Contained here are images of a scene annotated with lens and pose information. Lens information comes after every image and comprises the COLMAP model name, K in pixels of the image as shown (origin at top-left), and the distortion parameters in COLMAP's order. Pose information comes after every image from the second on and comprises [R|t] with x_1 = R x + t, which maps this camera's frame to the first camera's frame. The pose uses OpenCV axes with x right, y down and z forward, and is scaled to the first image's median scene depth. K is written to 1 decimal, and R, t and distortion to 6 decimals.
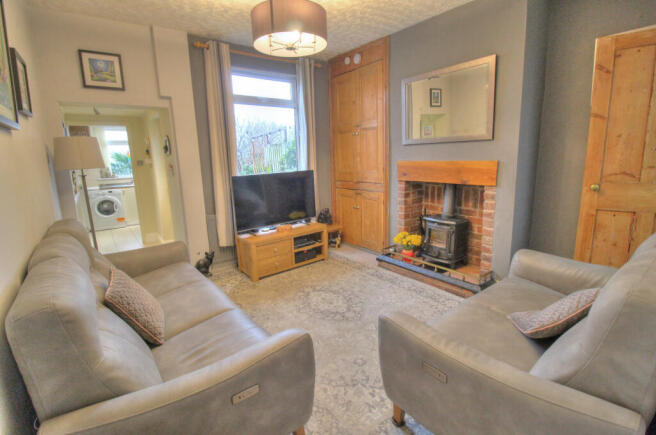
lens RADIAL K [[312.3, 0, 327.1], [0, 312.3, 205.6], [0, 0, 1]] dist [-0.001939, -0.000369]
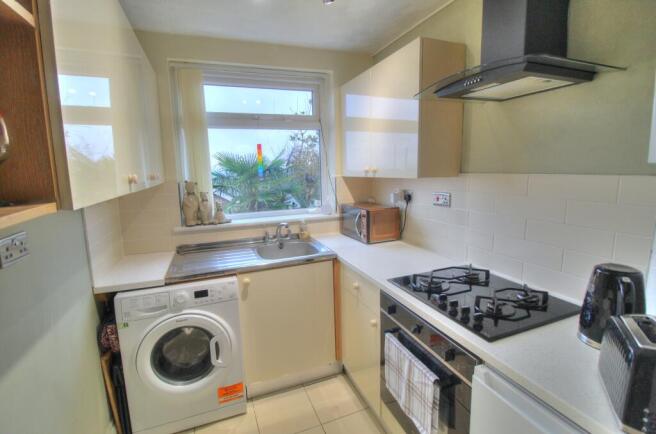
lens RADIAL K [[305.1, 0, 328.2], [0, 305.1, 211.5], [0, 0, 1]] dist [0.001194, -0.000043]
pose [[0.964504, 0.057733, -0.257681, -0.531549], [-0.061593, 0.998077, -0.006925, -0.115210], [0.256786, 0.022551, 0.966205, 0.779627]]
